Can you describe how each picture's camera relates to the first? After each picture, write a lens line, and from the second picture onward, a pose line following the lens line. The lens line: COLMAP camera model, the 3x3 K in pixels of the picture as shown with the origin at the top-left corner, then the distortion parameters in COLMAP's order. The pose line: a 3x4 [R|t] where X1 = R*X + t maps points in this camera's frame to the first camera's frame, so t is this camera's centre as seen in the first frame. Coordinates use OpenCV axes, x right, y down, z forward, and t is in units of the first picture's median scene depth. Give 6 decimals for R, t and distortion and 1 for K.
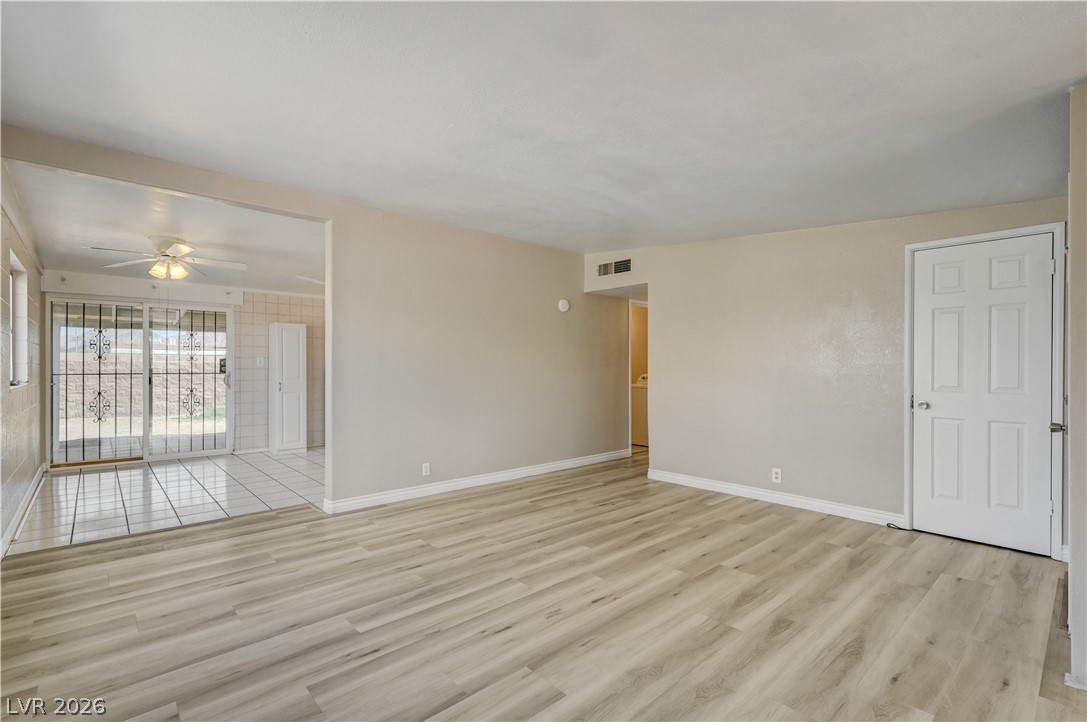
lens RADIAL K [[503.8, 0, 533.2], [0, 503.8, 366.7], [0, 0, 1]] dist [0.002921, -0.000094]
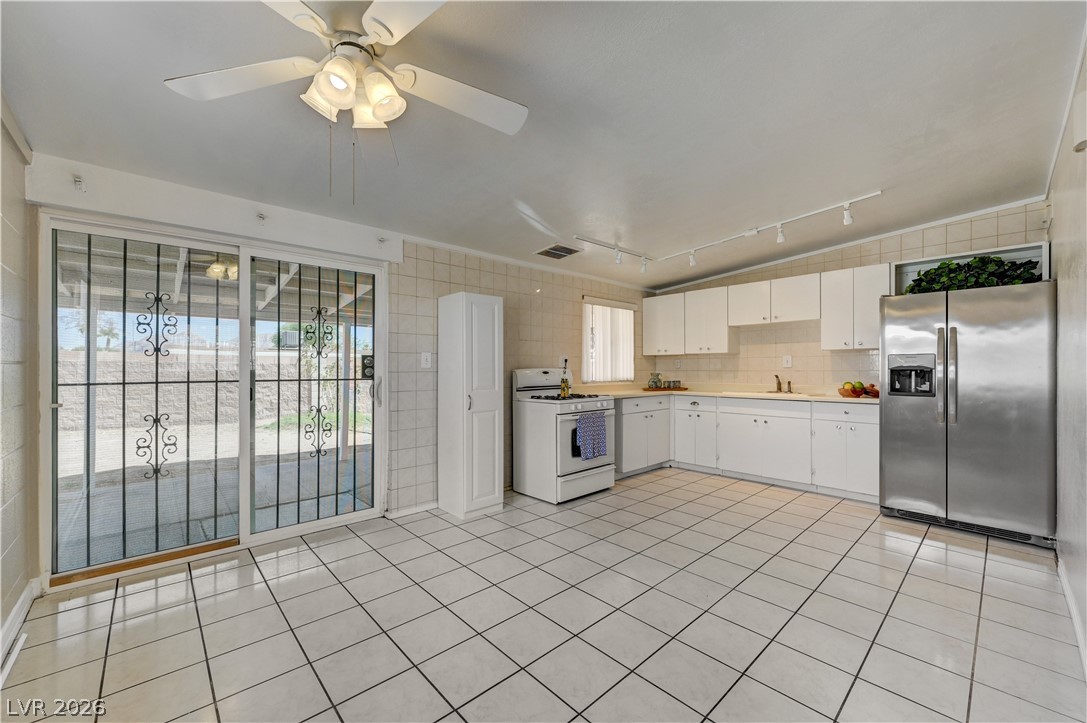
lens RADIAL K [[434.4, 0, 536.2], [0, 434.4, 367.8], [0, 0, 1]] dist [-0.000625, 0.001318]
pose [[0.999898, 0.000105, 0.014267, -0.443812], [-0.000098, 1.000000, -0.000512, -0.000162], [-0.014267, 0.000511, 0.999898, 0.511709]]
